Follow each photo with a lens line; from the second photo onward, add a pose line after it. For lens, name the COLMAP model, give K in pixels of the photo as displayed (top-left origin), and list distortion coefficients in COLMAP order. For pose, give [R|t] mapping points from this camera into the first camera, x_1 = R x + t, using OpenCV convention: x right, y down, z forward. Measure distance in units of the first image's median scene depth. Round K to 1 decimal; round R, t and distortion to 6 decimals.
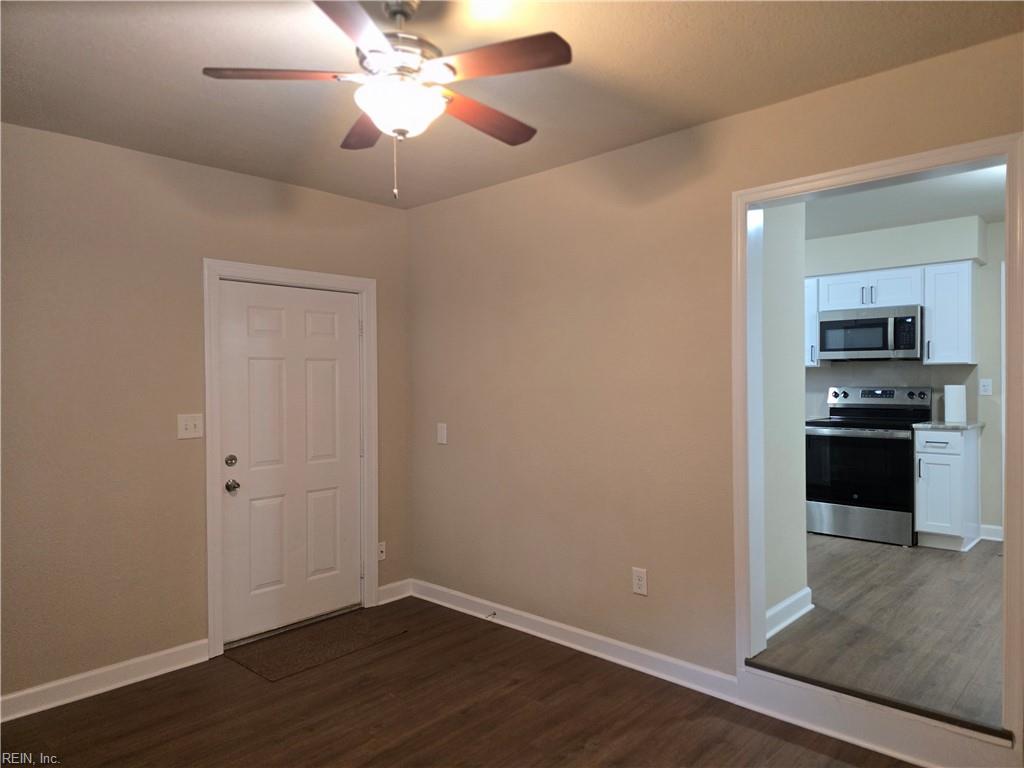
lens RADIAL K [[678.7, 0, 512.0], [0, 678.7, 384.0], [0, 0, 1]] dist [0.021246, -0.004908]
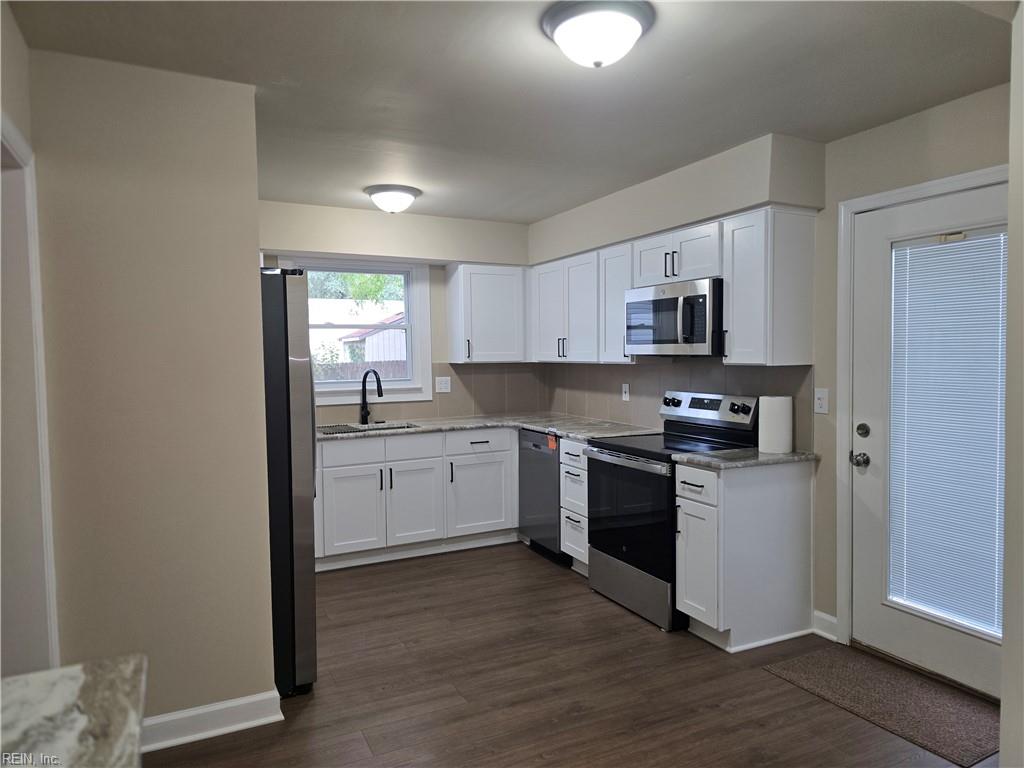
lens RADIAL K [[675.6, 0, 513.2], [0, 675.6, 381.1], [0, 0, 1]] dist [0.047725, -0.001494]
pose [[0.934360, 0.010924, -0.356163, 0.693634], [0.002329, 0.999321, 0.036762, -0.040799], [0.356323, -0.035179, 0.933700, 0.319423]]
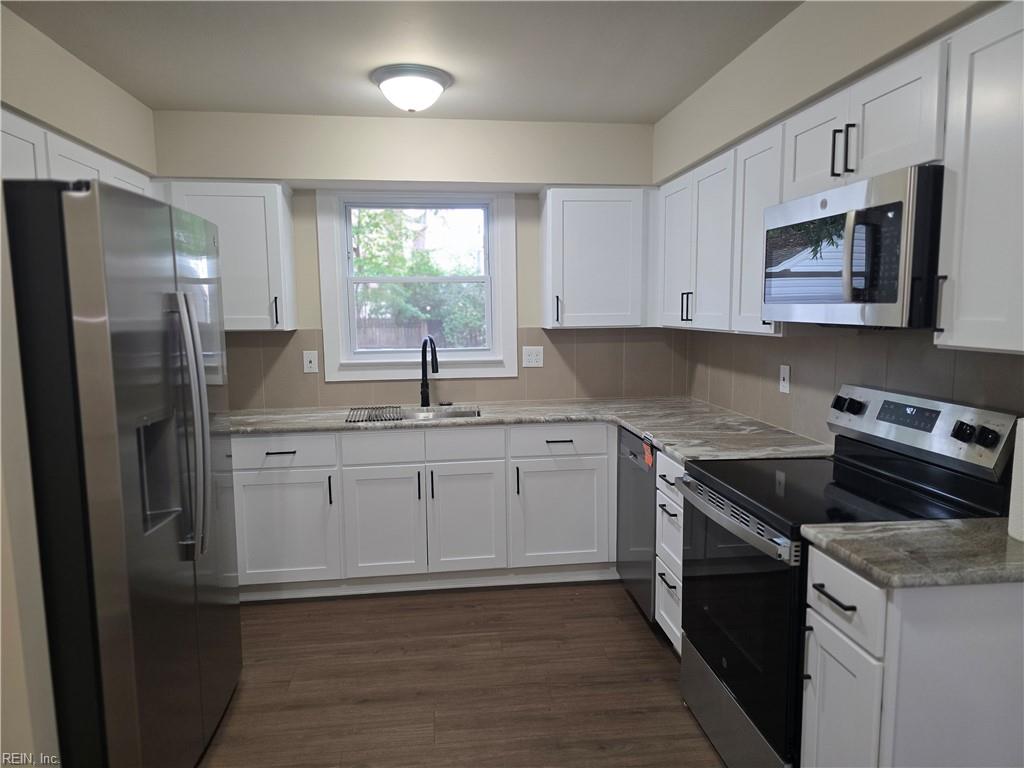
lens RADIAL K [[678.7, 0, 512.0], [0, 678.7, 384.0], [0, 0, 1]] dist [0.021246, -0.004908]
pose [[0.762022, 0.070760, -0.643673, 0.706977], [-0.000387, 0.994061, 0.108820, -0.050762], [0.647551, -0.082674, 0.757524, 0.663724]]
